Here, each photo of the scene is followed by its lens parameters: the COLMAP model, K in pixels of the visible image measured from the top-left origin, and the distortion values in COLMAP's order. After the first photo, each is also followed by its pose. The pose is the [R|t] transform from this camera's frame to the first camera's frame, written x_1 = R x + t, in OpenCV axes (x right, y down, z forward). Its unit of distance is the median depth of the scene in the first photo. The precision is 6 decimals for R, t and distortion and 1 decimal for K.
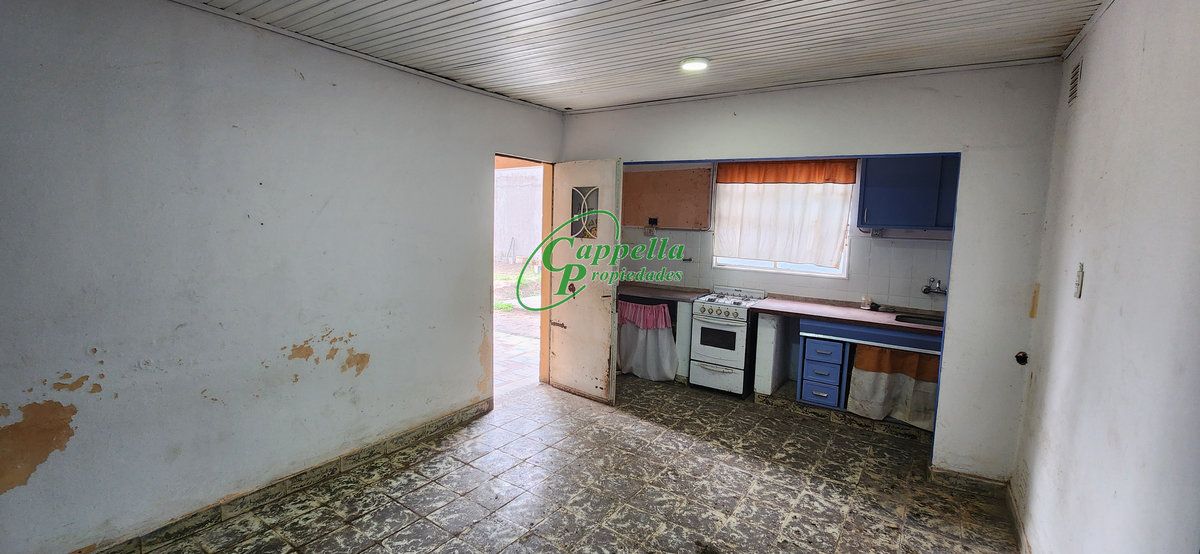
lens RADIAL K [[488.4, 0, 593.5], [0, 488.4, 264.4], [0, 0, 1]] dist [0.008408, -0.005768]
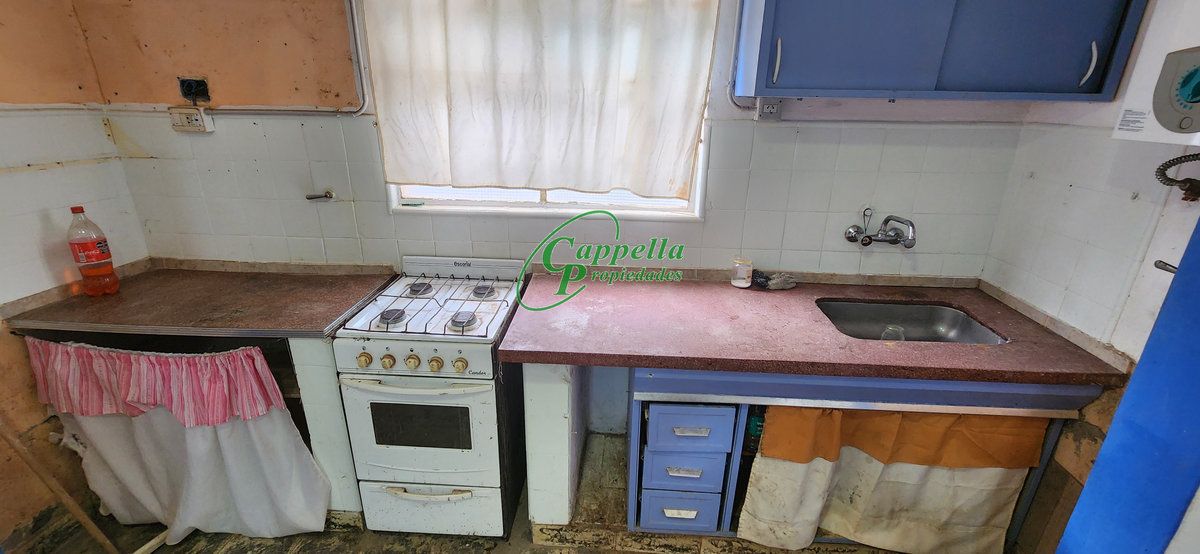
lens RADIAL K [[488.4, 0, 593.5], [0, 488.4, 264.4], [0, 0, 1]] dist [0.008408, -0.005768]
pose [[0.863407, -0.180619, 0.471068, 0.244383], [0.058659, 0.963325, 0.261848, -0.058679], [-0.501086, -0.198449, 0.842336, 0.742797]]
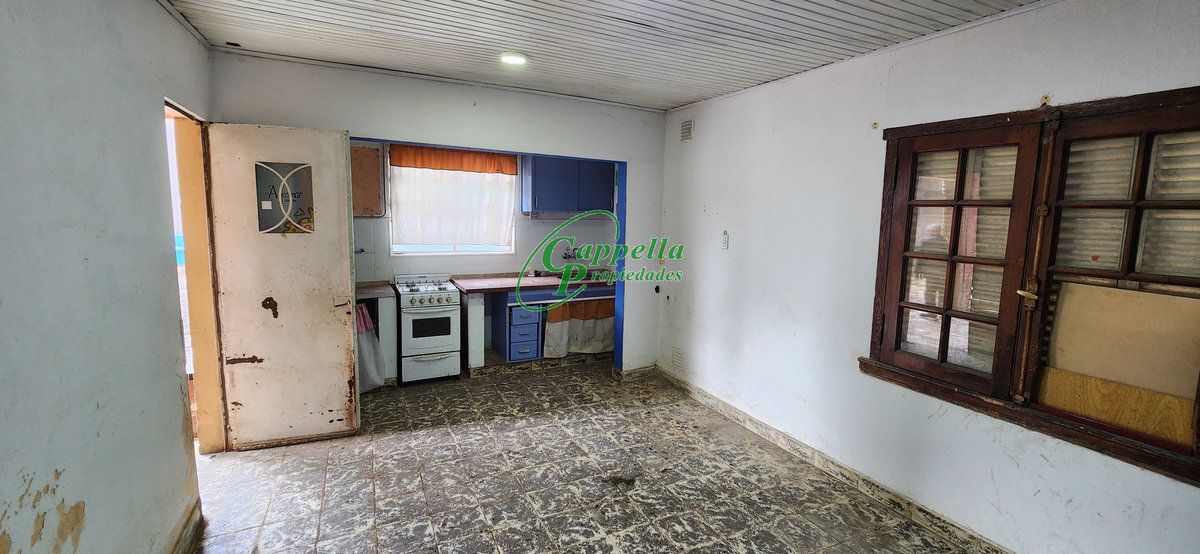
lens RADIAL K [[488.4, 0, 593.5], [0, 488.4, 264.4], [0, 0, 1]] dist [0.008408, -0.005768]
pose [[0.490247, -0.113070, 0.864218, -0.478913], [0.076299, 0.993310, 0.086678, -0.038902], [-0.868238, 0.023446, 0.495594, 0.258826]]
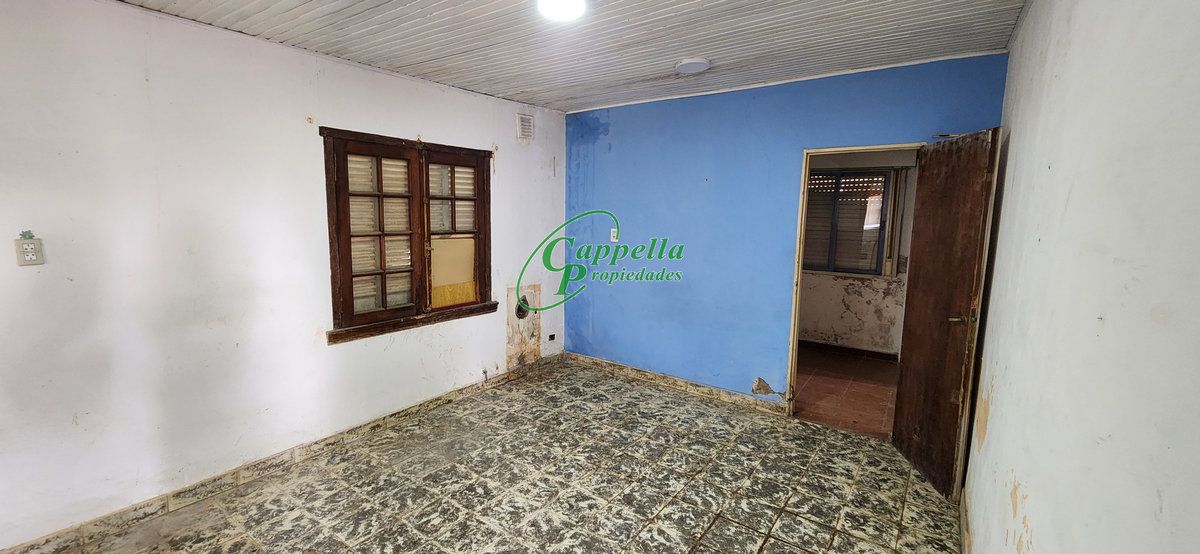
lens RADIAL K [[488.4, 0, 593.5], [0, 488.4, 264.4], [0, 0, 1]] dist [0.008408, -0.005768]
pose [[-0.998820, -0.043591, 0.021431, -0.119056], [-0.038222, 0.977584, 0.207050, -0.100352], [-0.029976, 0.205986, -0.978096, 1.029847]]
